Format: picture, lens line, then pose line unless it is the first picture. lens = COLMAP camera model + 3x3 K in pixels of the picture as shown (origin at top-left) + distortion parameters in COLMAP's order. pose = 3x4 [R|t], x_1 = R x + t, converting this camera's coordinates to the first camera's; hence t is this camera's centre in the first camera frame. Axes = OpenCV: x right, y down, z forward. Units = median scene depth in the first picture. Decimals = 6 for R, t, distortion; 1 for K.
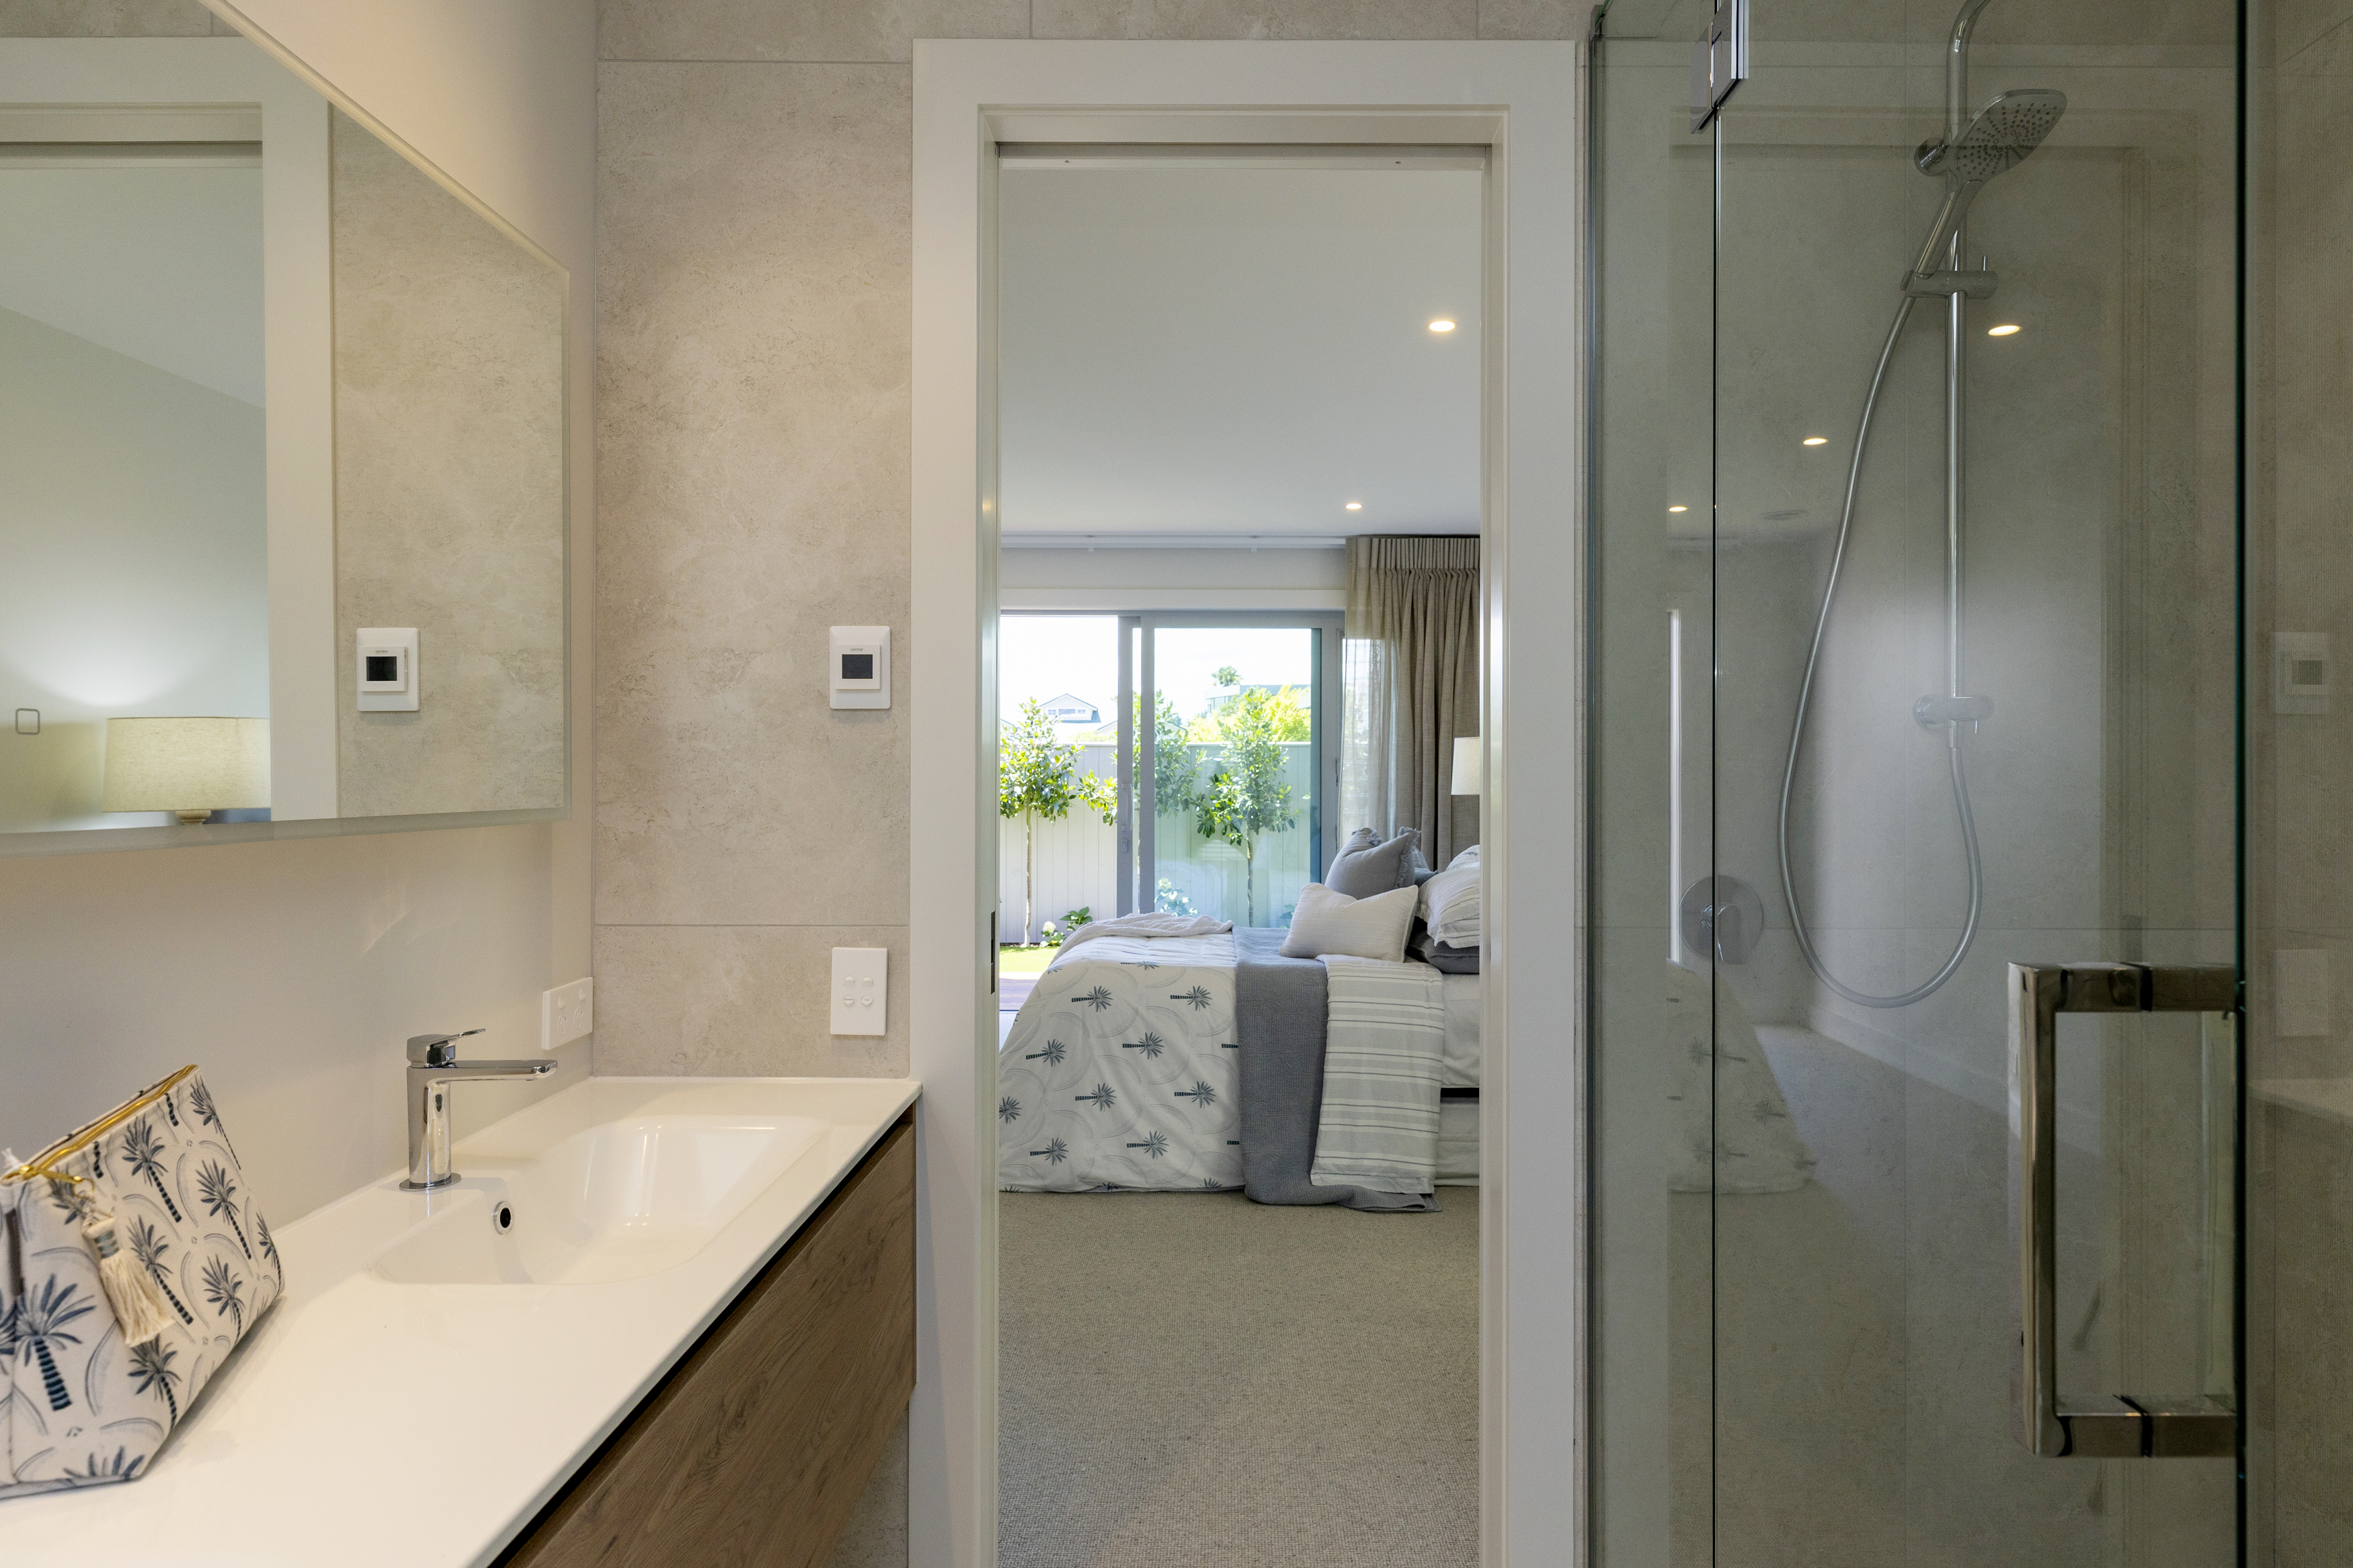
lens RADIAL K [[1303.9, 0, 1196.4], [0, 1303.9, 783.5], [0, 0, 1]] dist [0.005448, 0.001659]
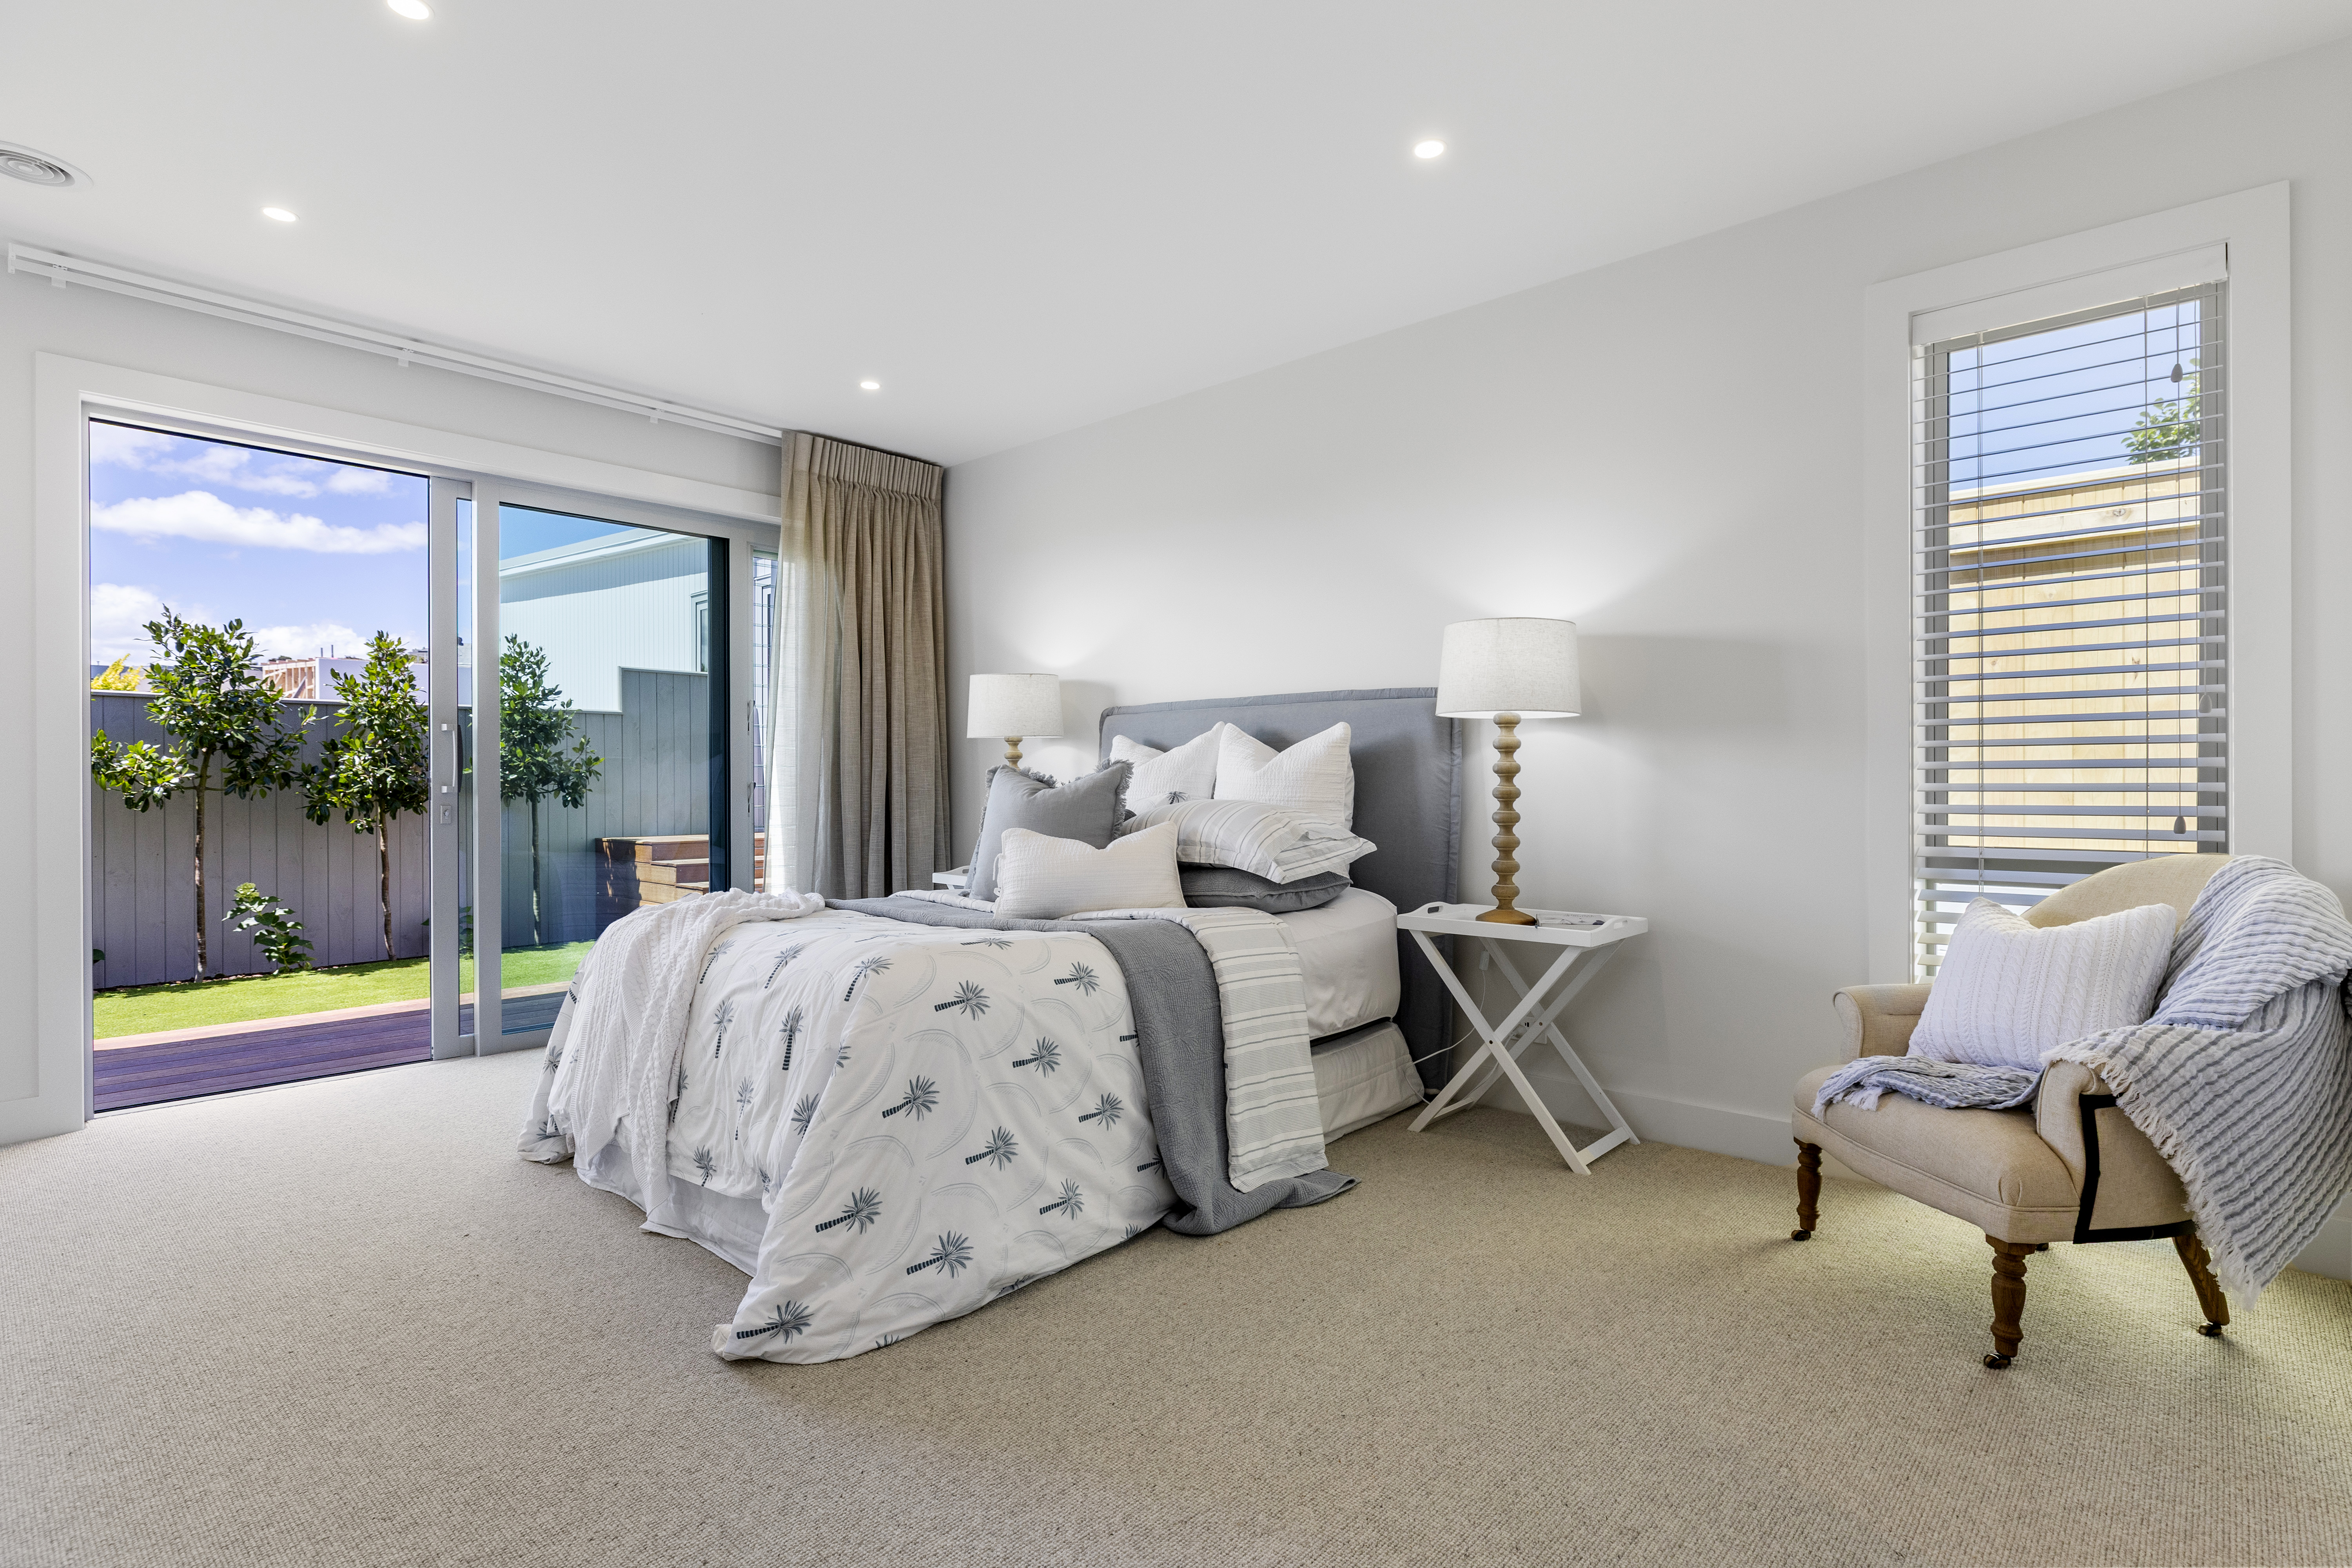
lens RADIAL K [[1148.3, 0, 1136.1], [0, 1148.3, 791.7], [0, 0, 1]] dist [-0.006348, -0.000402]
pose [[0.660047, -0.007242, 0.751189, -0.414018], [0.007339, 0.999968, 0.003193, 0.056342], [-0.751188, 0.003405, 0.660079, 0.522086]]
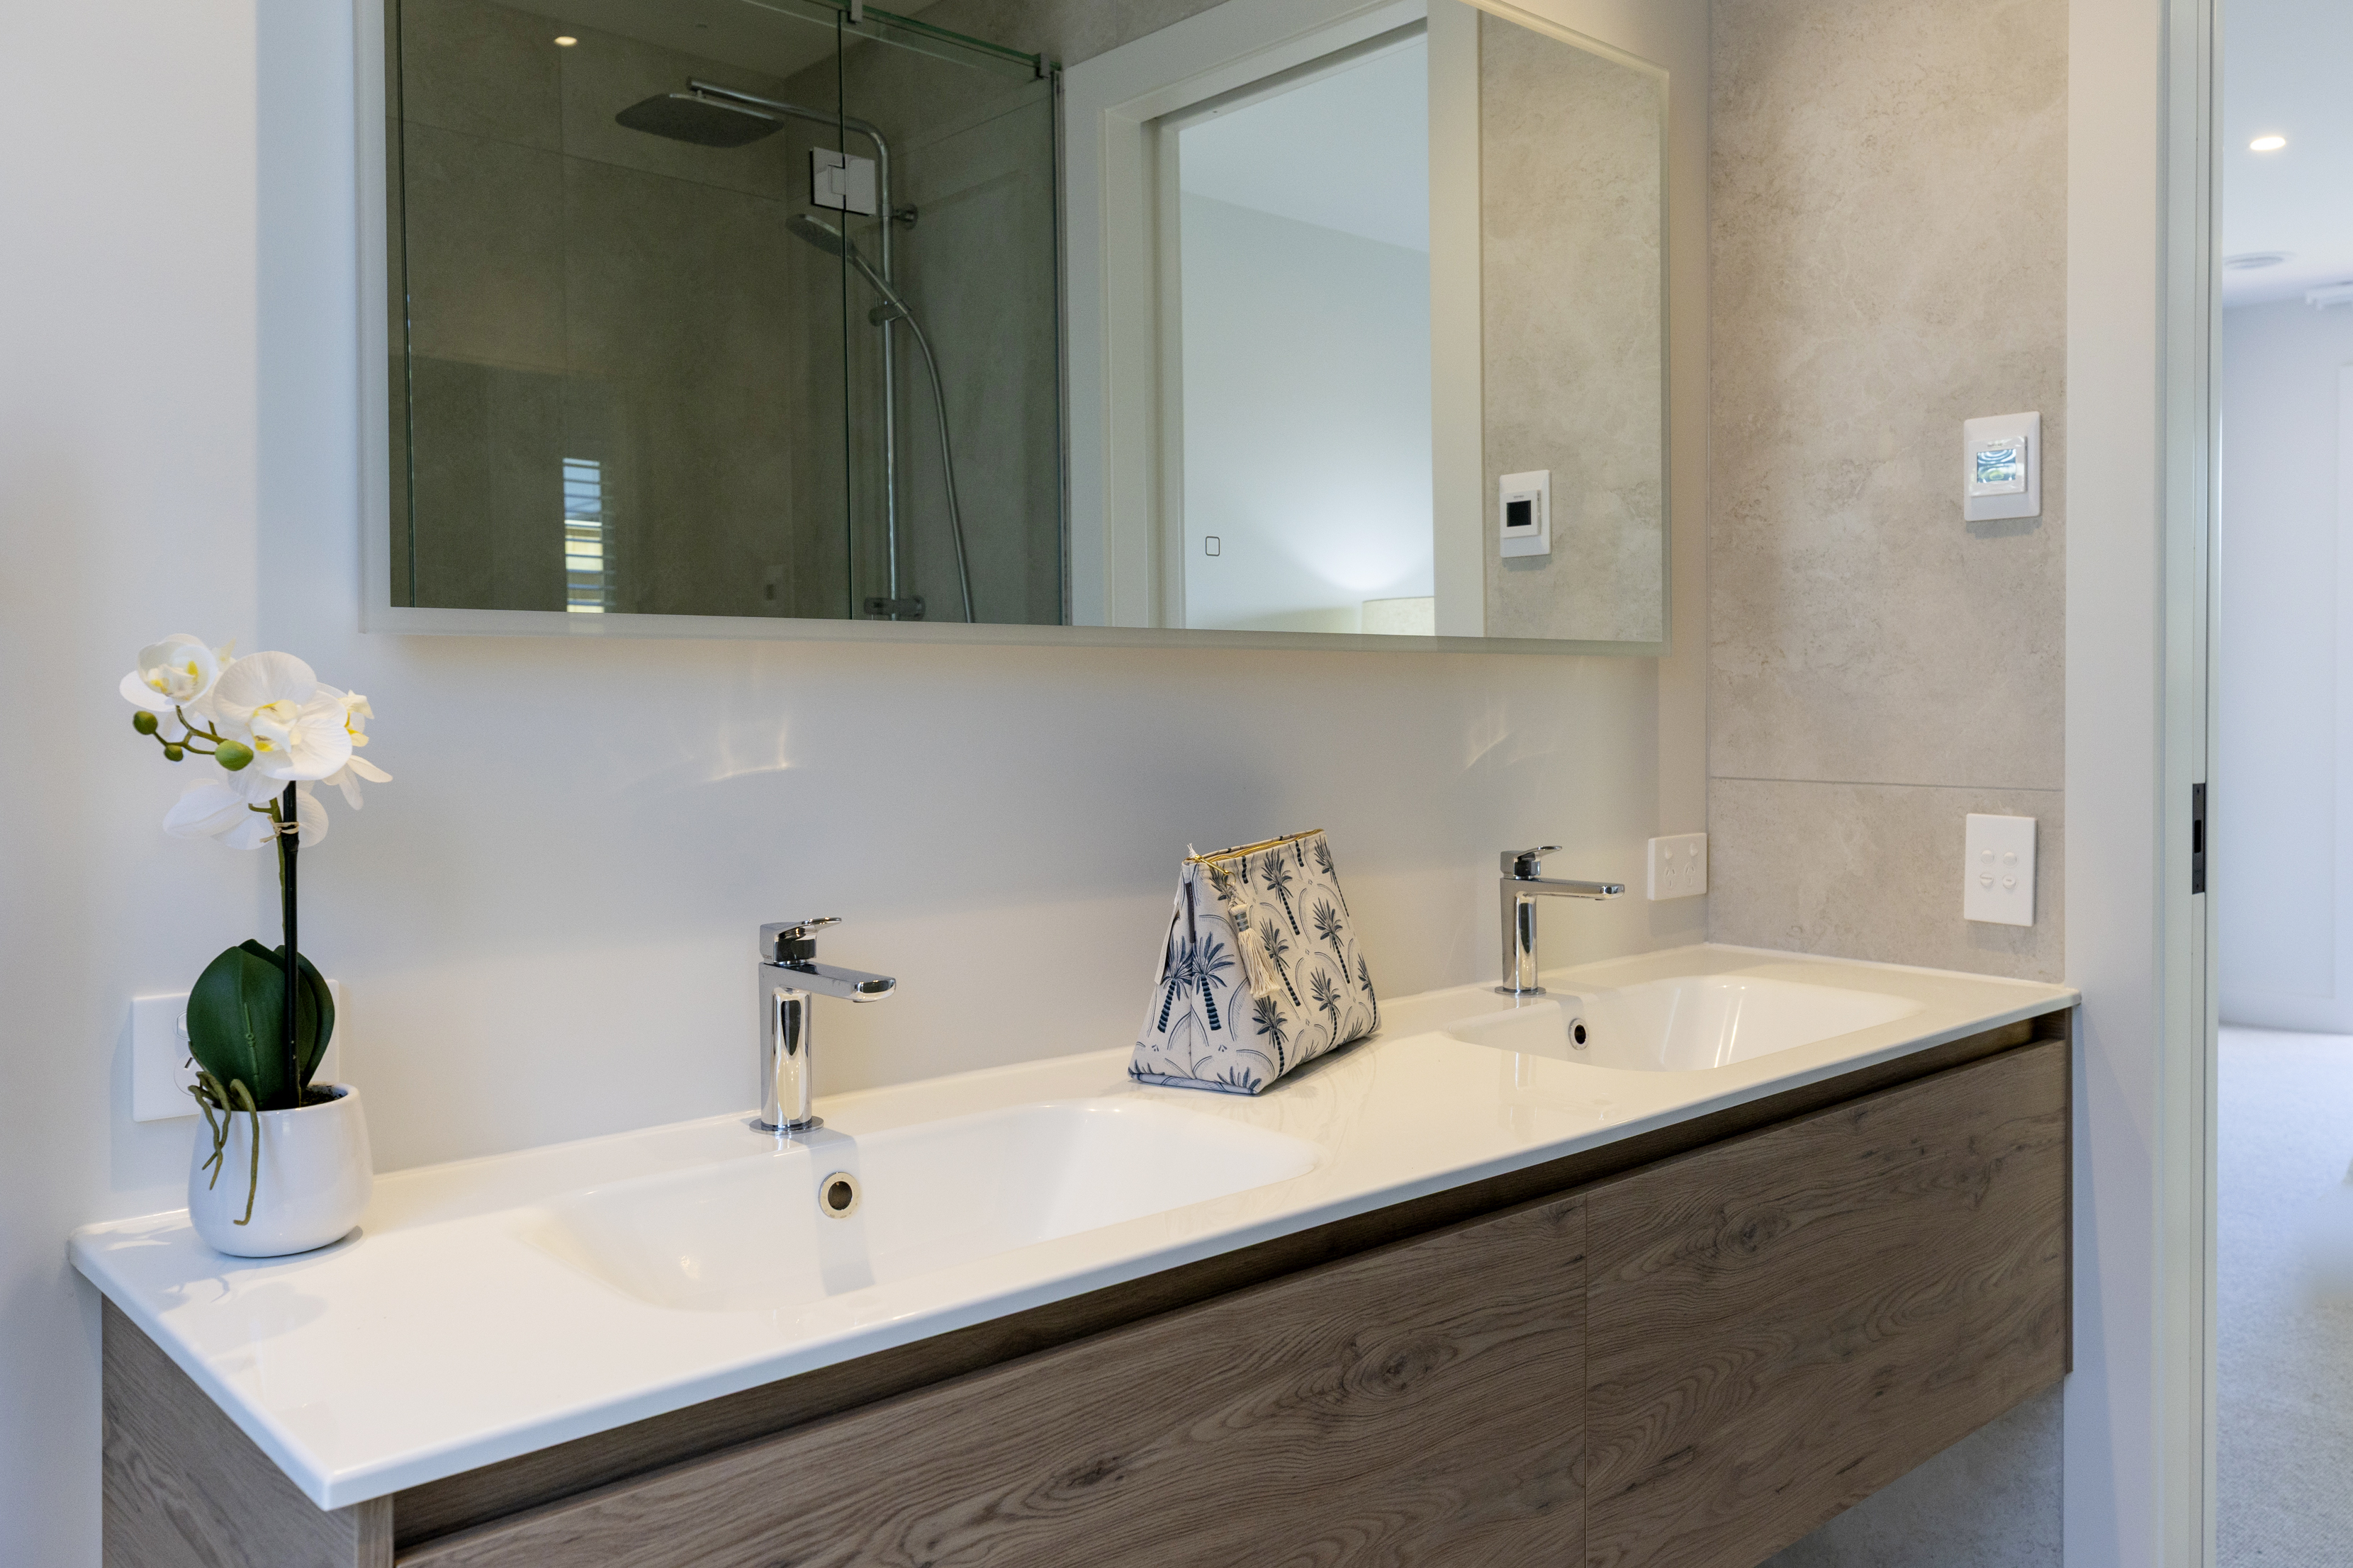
lens RADIAL K [[1805.1, 0, 1173.7], [0, 1805.1, 782.0], [0, 0, 1]] dist [0.008730, -0.004109]
pose [[0.677089, 0.032851, -0.735167, 0.232452], [-0.001198, 0.999051, 0.043540, 0.059748], [0.735900, -0.028600, 0.676486, -0.147856]]
